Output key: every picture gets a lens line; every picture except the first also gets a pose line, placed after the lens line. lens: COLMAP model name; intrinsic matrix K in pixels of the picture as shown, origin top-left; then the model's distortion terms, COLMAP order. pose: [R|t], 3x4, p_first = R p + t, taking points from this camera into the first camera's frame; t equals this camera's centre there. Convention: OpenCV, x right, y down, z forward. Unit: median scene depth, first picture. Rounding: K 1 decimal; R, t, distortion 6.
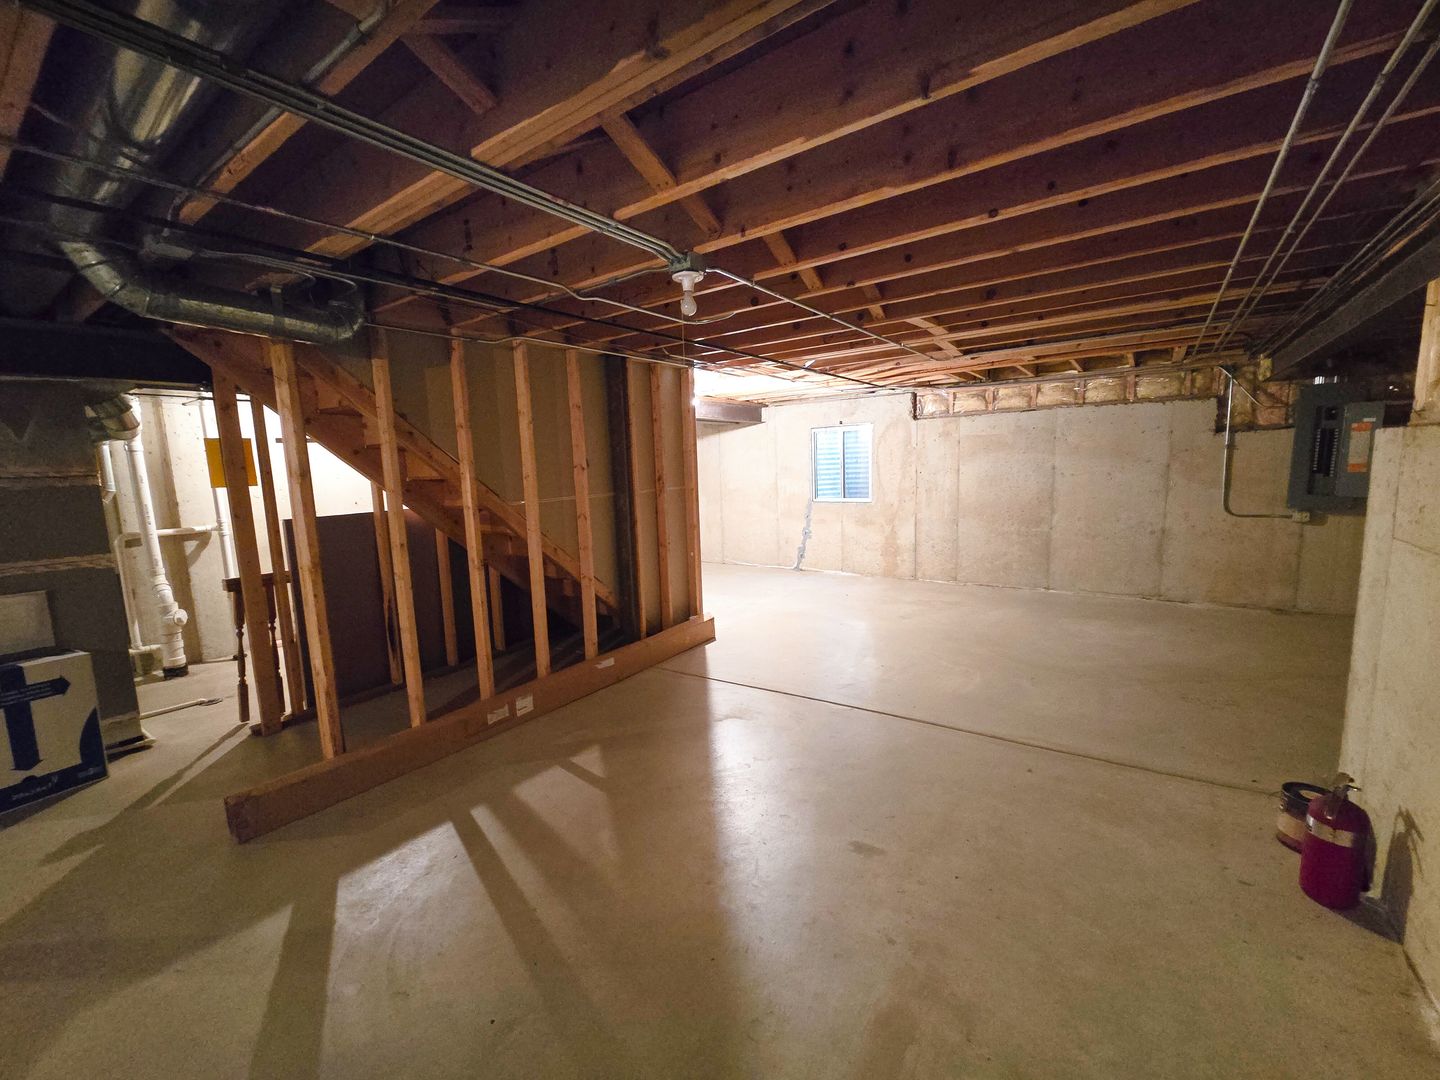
lens RADIAL K [[593.0, 0, 710.4], [0, 593.0, 540.3], [0, 0, 1]] dist [-0.002253, 0.000580]
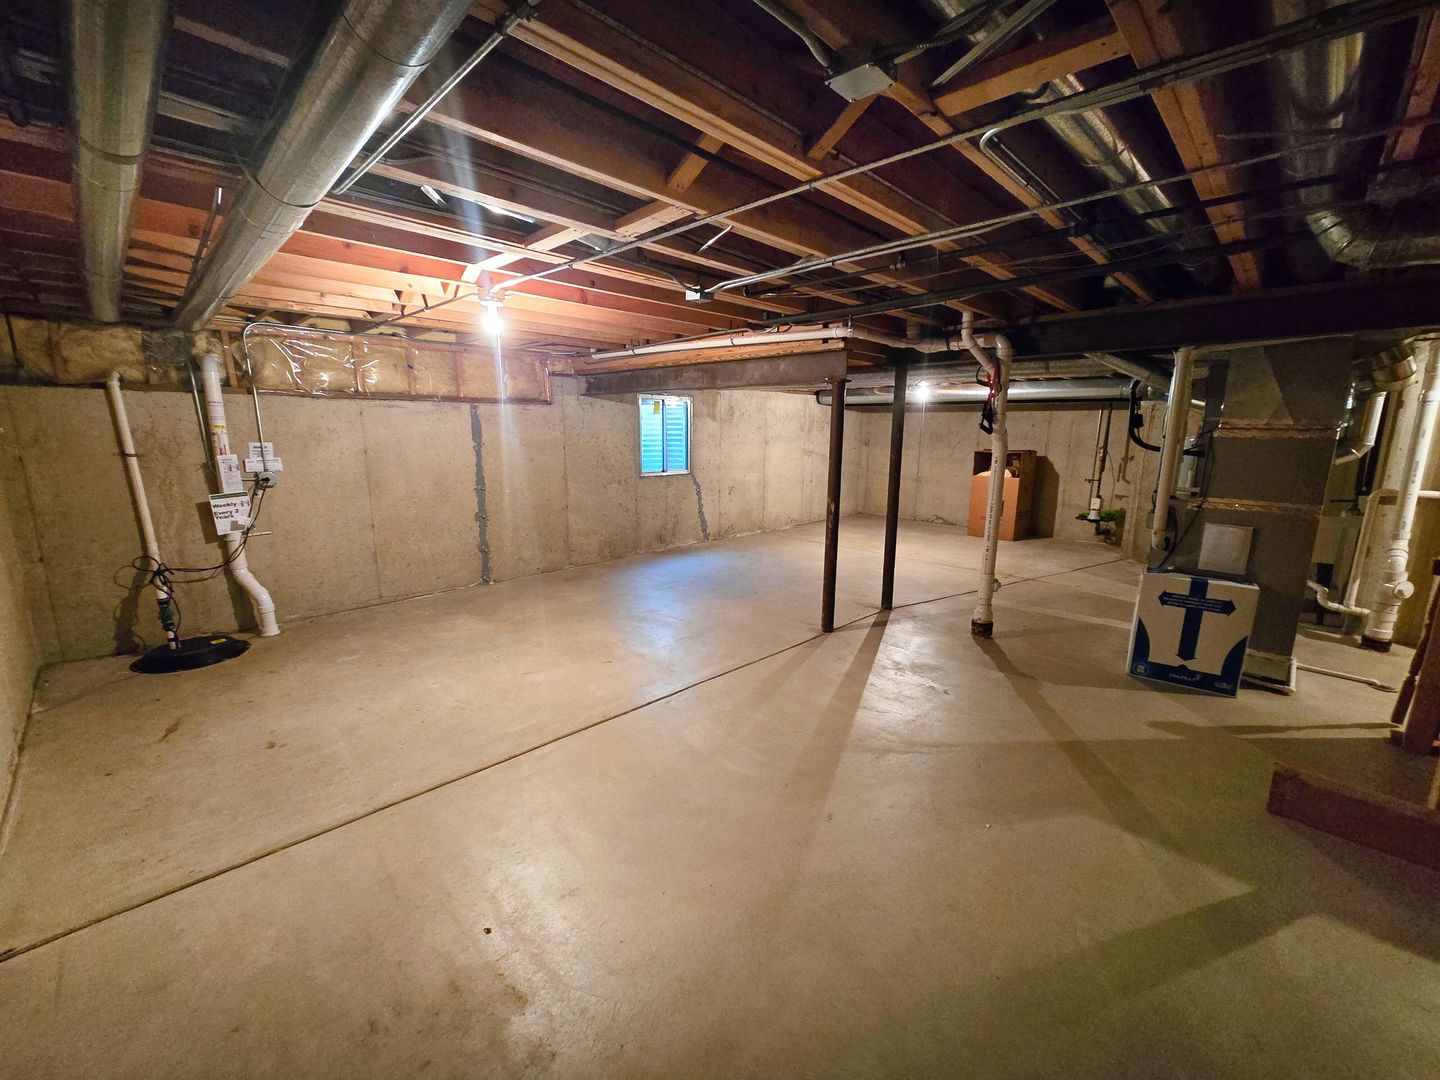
lens RADIAL K [[593.0, 0, 711.5], [0, 593.0, 543.8], [0, 0, 1]] dist [-0.002253, 0.000580]
pose [[-0.133009, 0.232574, -0.963441, 0.135628], [-0.134710, 0.958815, 0.250055, -0.029912], [0.981917, 0.163045, -0.096201, 0.076029]]
